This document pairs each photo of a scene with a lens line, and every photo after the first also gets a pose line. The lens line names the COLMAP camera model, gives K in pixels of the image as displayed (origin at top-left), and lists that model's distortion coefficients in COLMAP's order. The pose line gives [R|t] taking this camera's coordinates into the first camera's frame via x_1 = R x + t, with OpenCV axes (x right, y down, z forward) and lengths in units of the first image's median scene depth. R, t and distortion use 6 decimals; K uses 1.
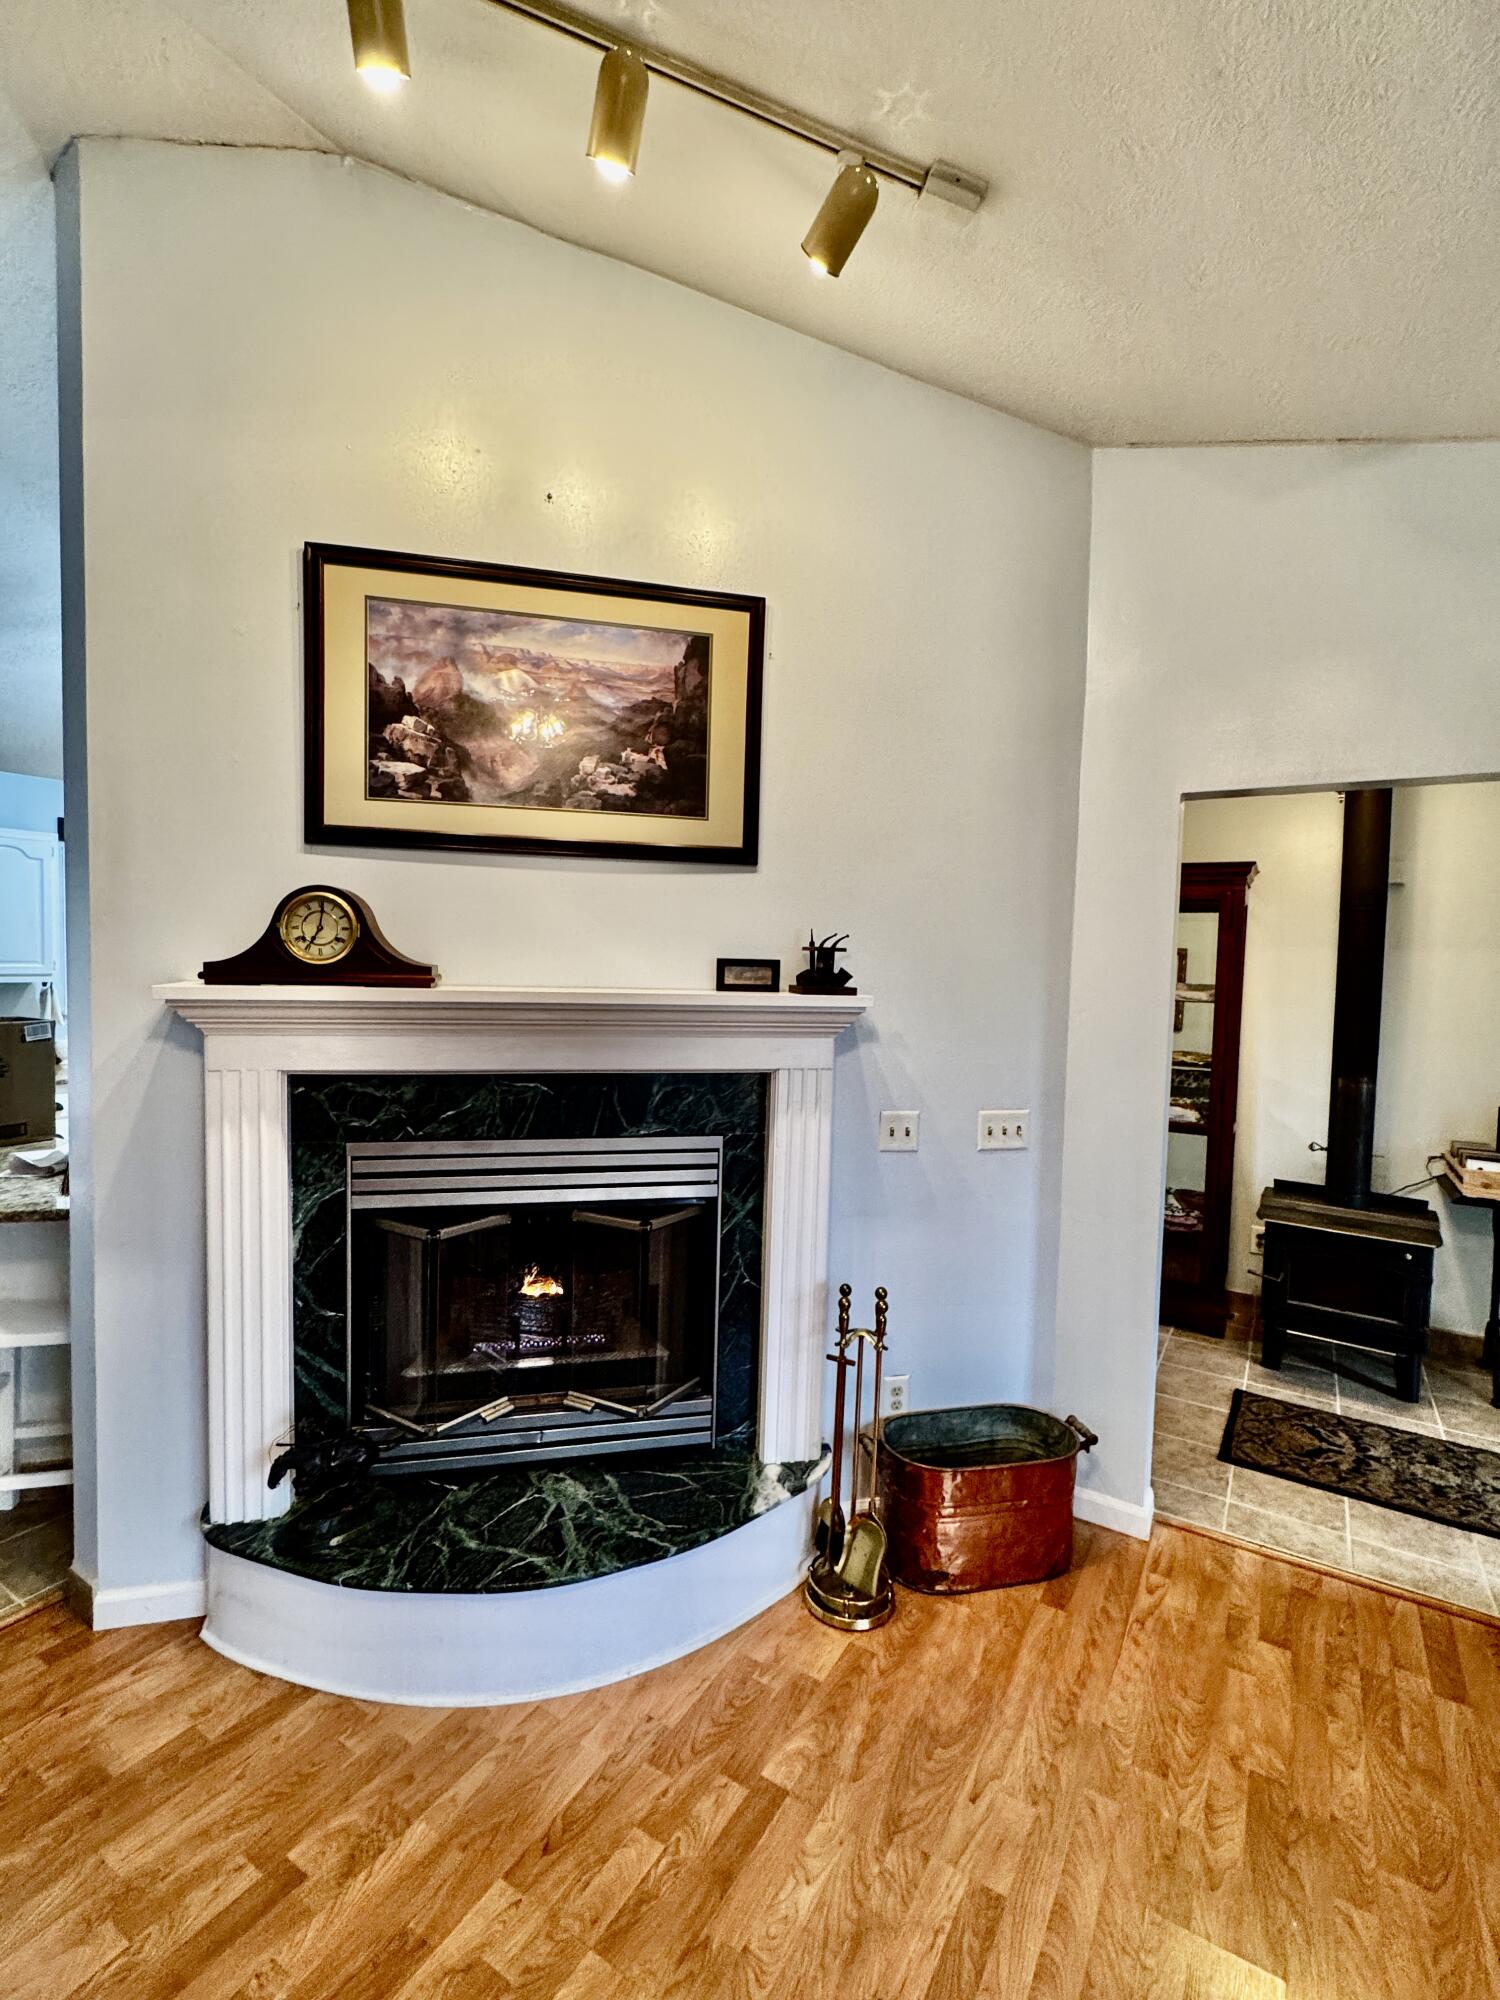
lens RADIAL K [[896.2, 0, 750.0], [0, 896.2, 1000.0], [0, 0, 1]] dist [-0.002831, -0.000874]
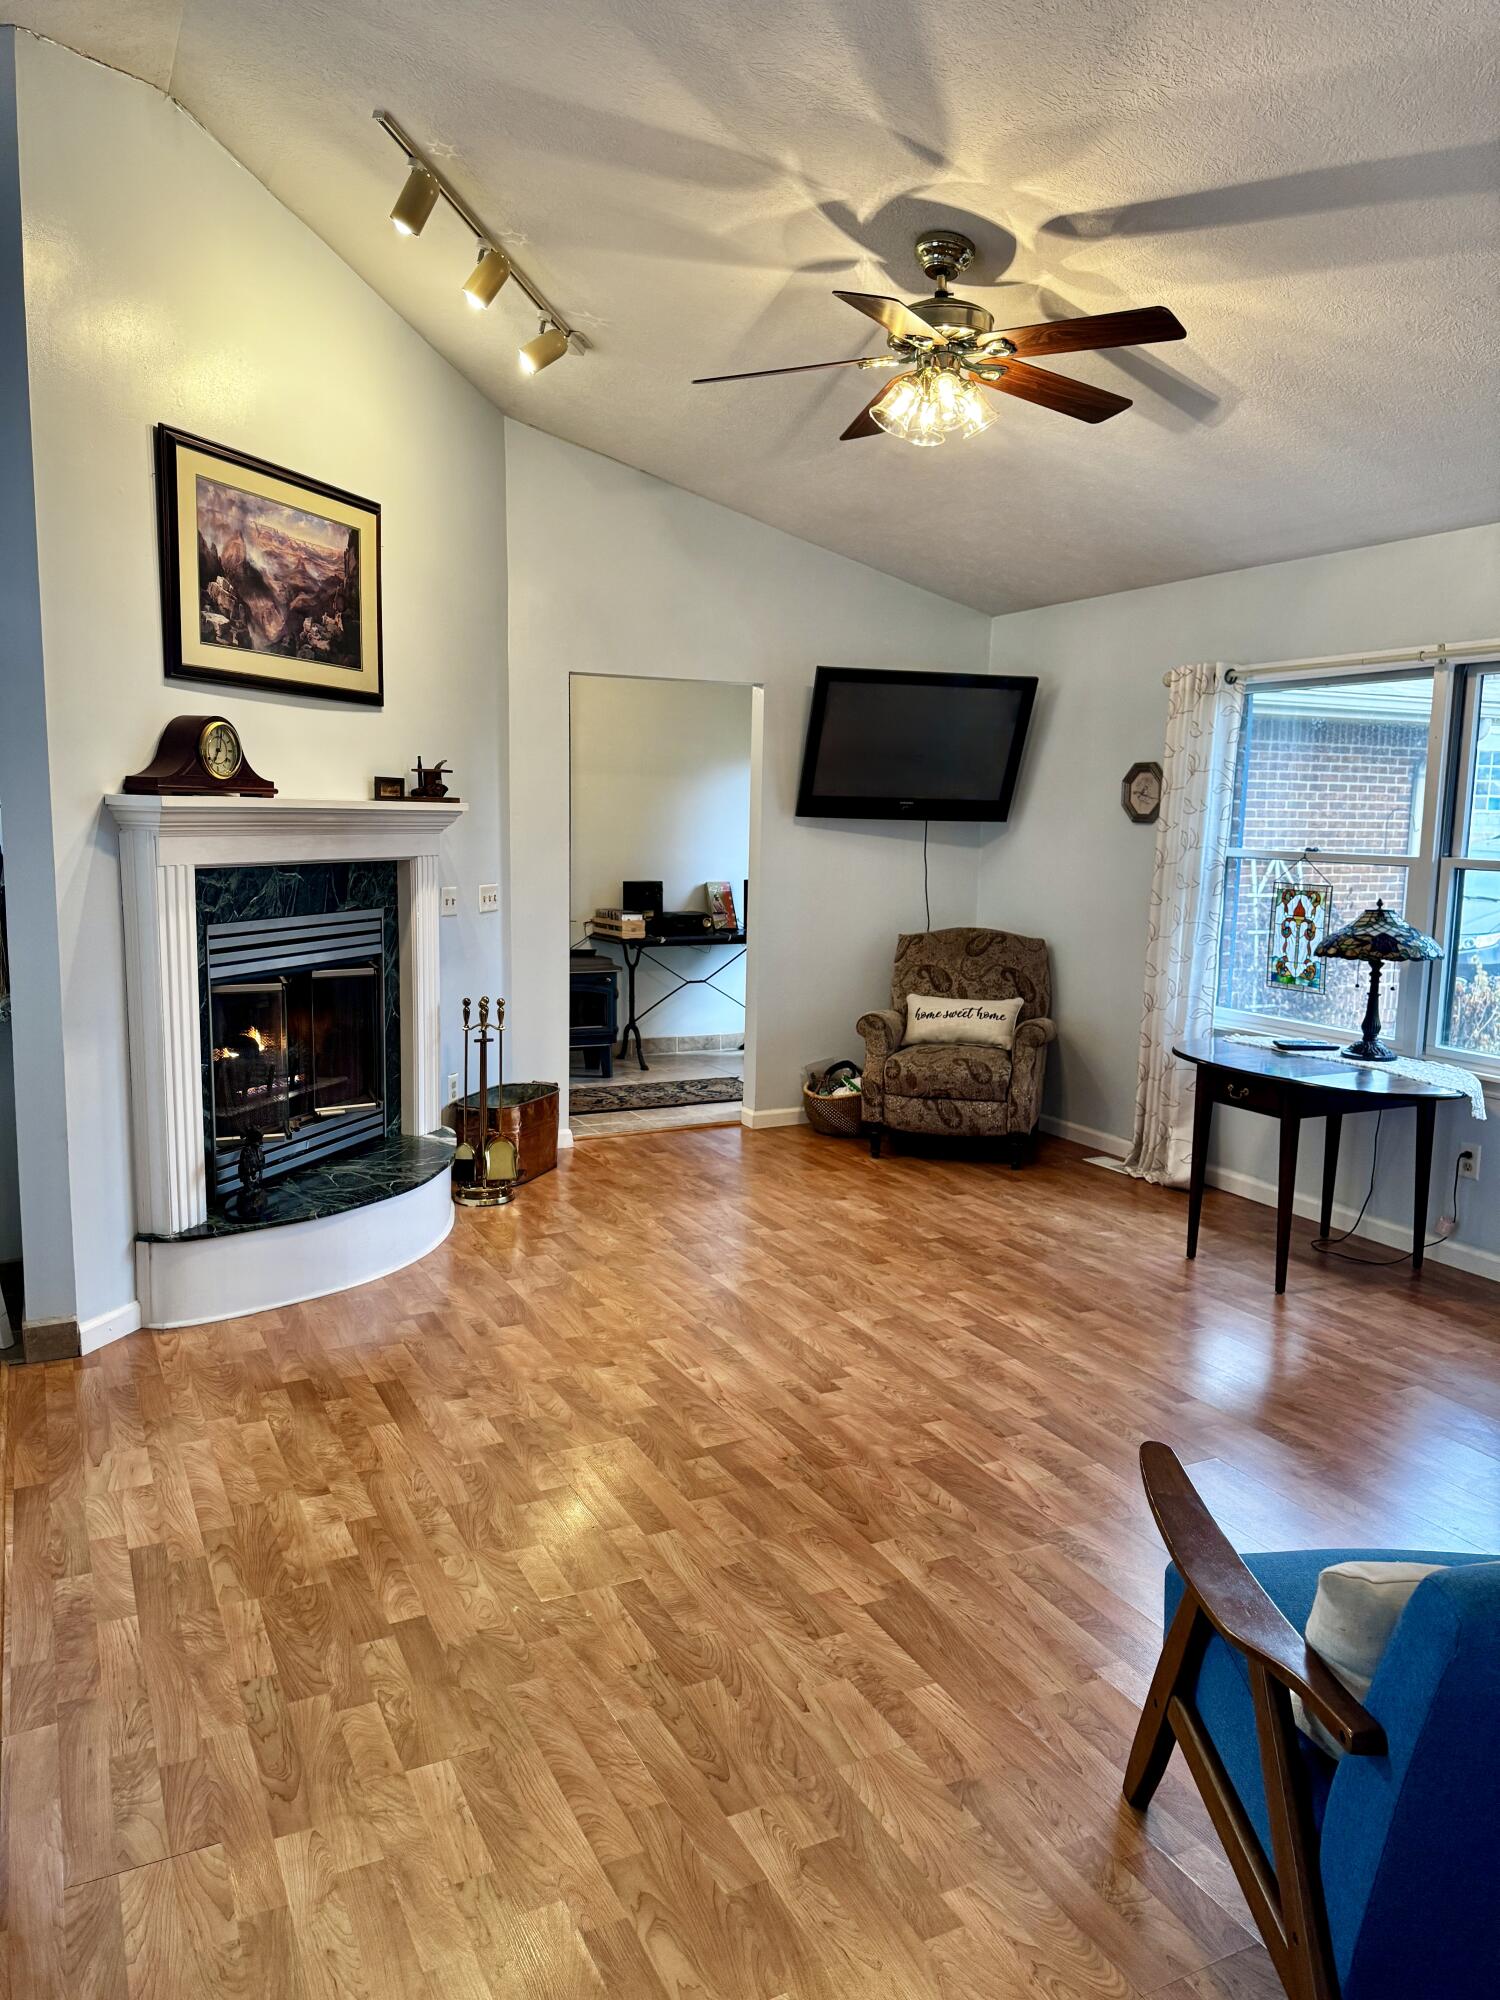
lens RADIAL K [[1423.8, 0, 750.0], [0, 1423.8, 1000.0], [0, 0, 1]] dist [-0.003861, -0.005738]
pose [[0.527143, -0.125421, 0.840470, -1.661778], [0.030240, 0.991190, 0.128947, 0.029807], [-0.849238, -0.042558, 0.526292, -0.655348]]
